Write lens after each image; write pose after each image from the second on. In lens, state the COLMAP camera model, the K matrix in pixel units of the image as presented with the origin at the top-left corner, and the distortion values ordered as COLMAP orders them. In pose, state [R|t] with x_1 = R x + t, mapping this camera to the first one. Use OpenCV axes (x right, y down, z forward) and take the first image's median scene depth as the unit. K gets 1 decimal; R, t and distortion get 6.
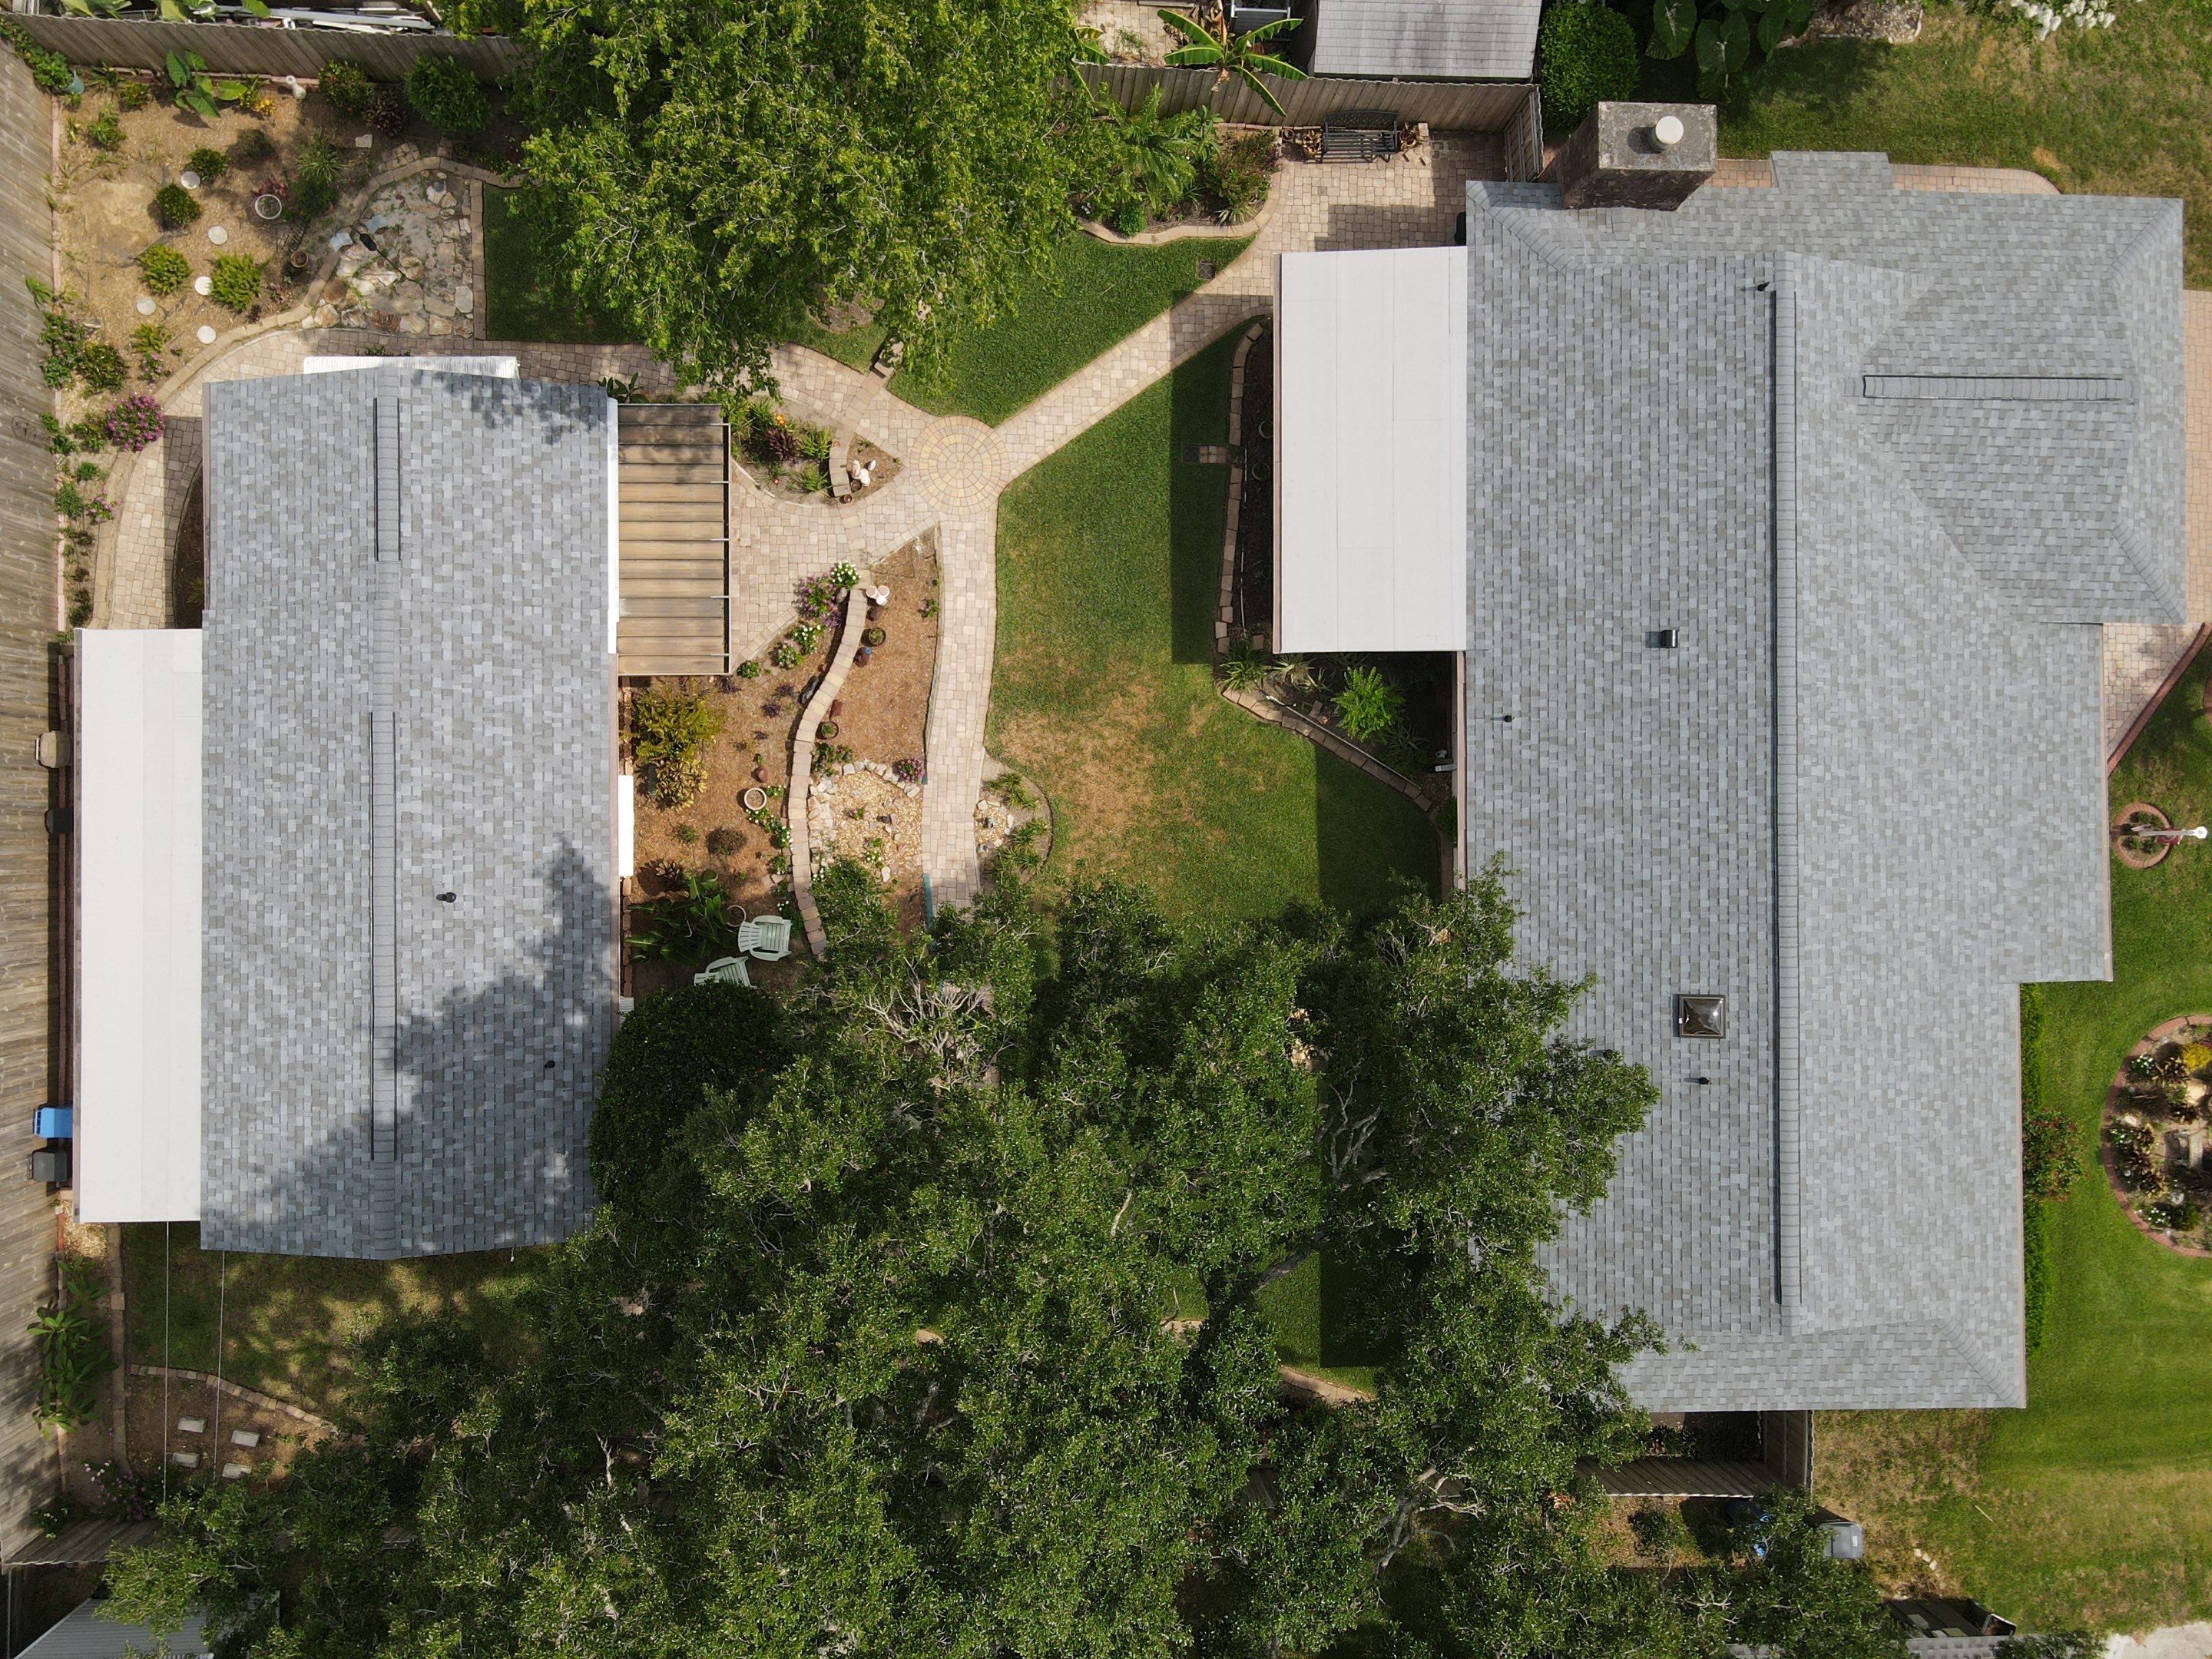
lens RADIAL K [[1627.8, 0, 1085.0], [0, 1627.8, 811.9], [0, 0, 1]] dist [-0.007923, 0.030842]
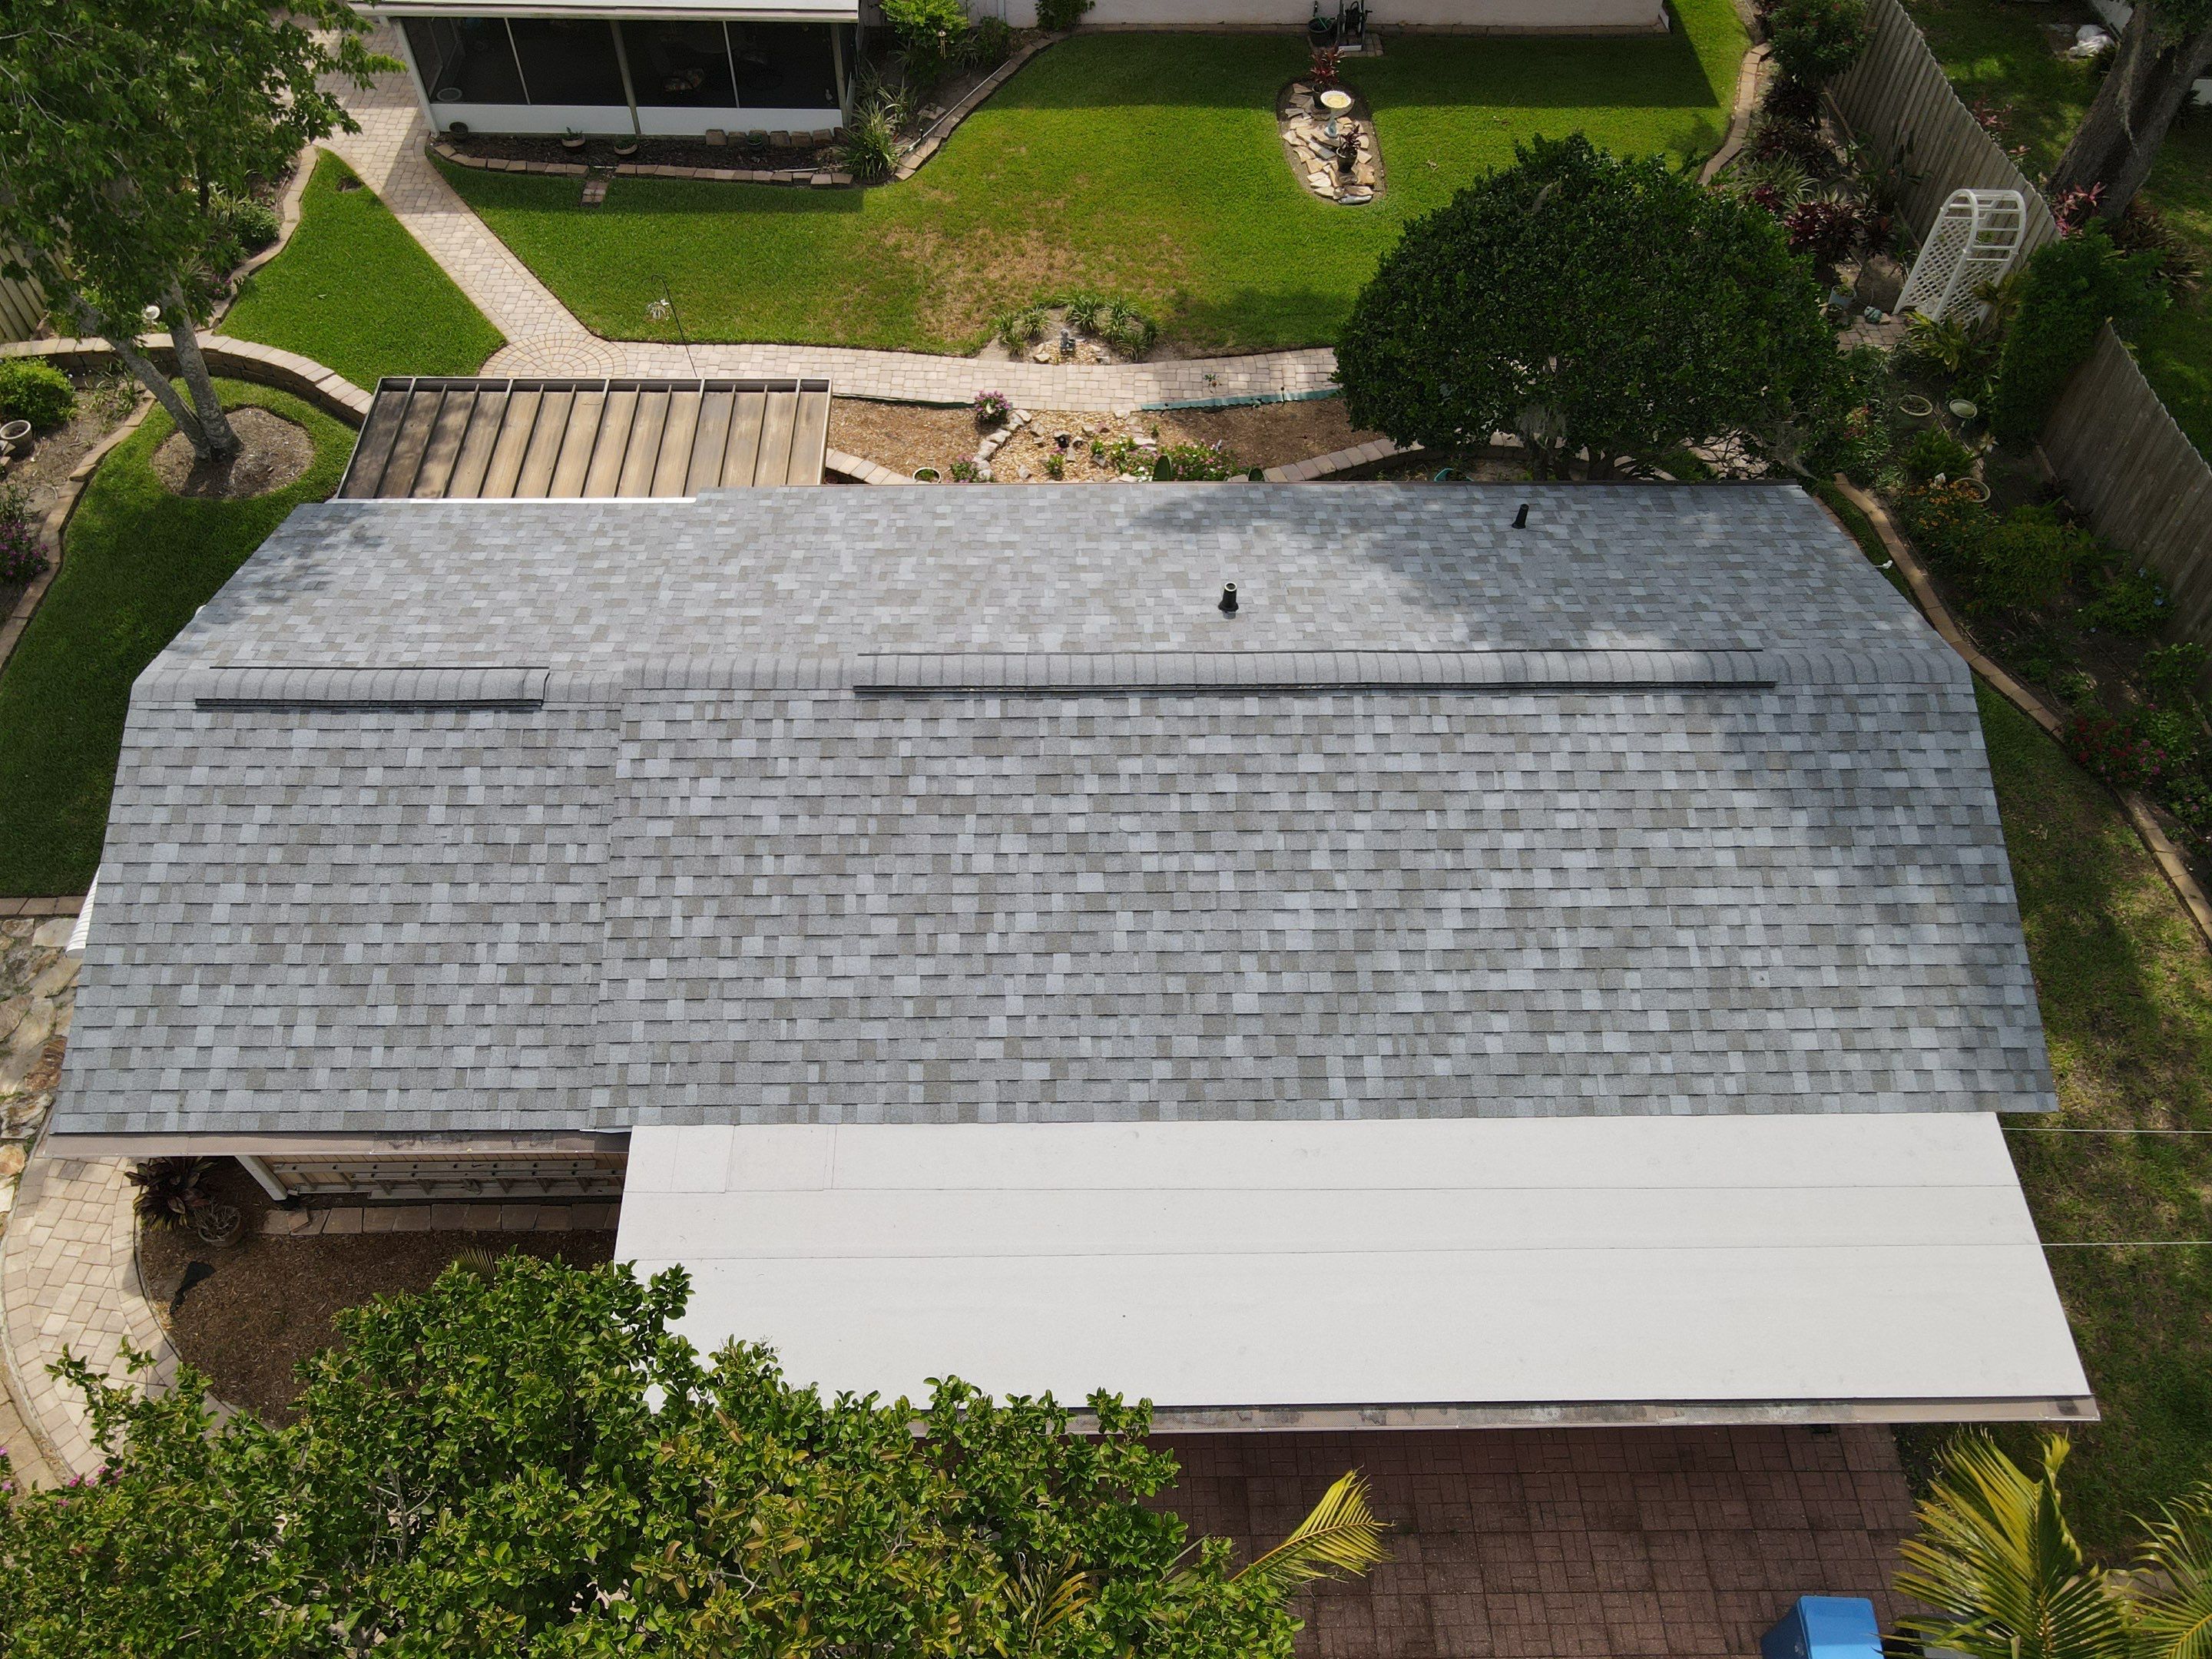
lens RADIAL K [[1627.8, 0, 1069.2], [0, 1627.8, 803.9], [0, 0, 1]] dist [-0.007923, 0.030842]
pose [[-0.003383, -0.834104, 0.551596, -0.658463], [0.999575, 0.013158, 0.026028, -0.008979], [-0.028968, 0.551450, 0.833705, 0.552942]]
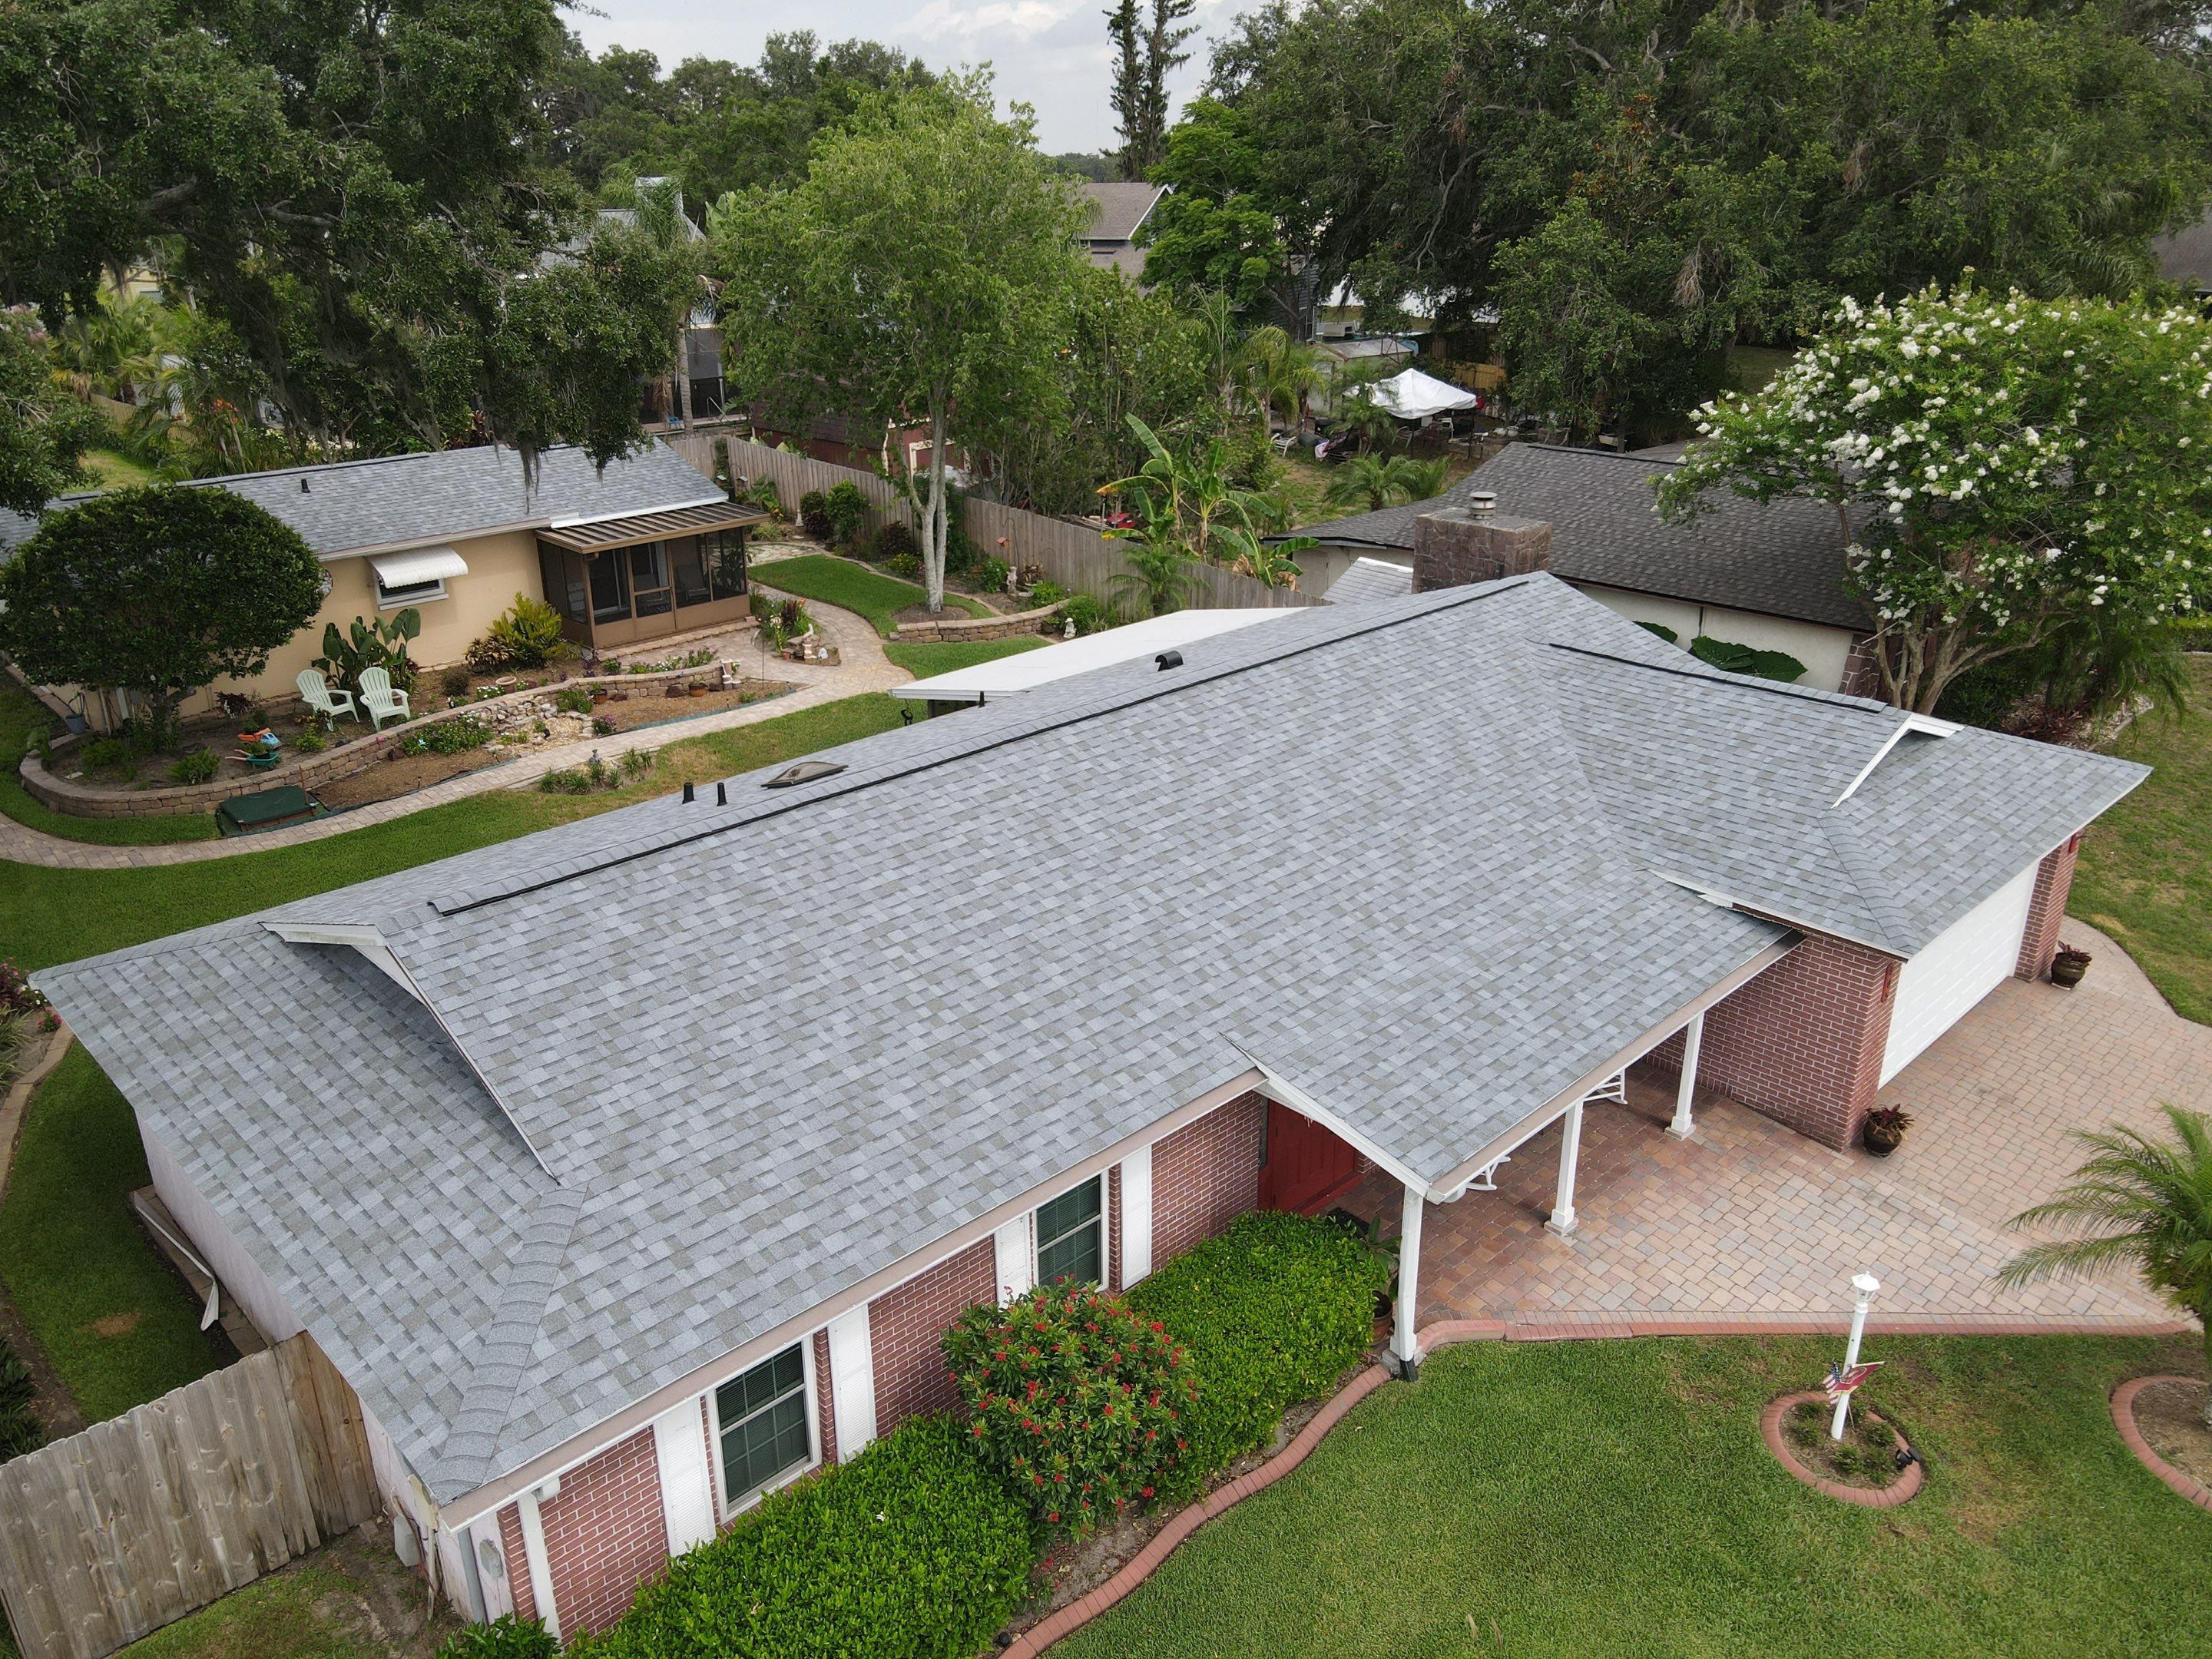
lens RADIAL K [[1627.8, 0, 1070.2], [0, 1627.8, 828.9], [0, 0, 1]] dist [-0.007923, 0.030842]
pose [[0.683641, 0.210514, -0.698798, 0.883781], [-0.726510, 0.287371, -0.624181, 0.447572], [0.069415, 0.934399, 0.349399, 0.765083]]
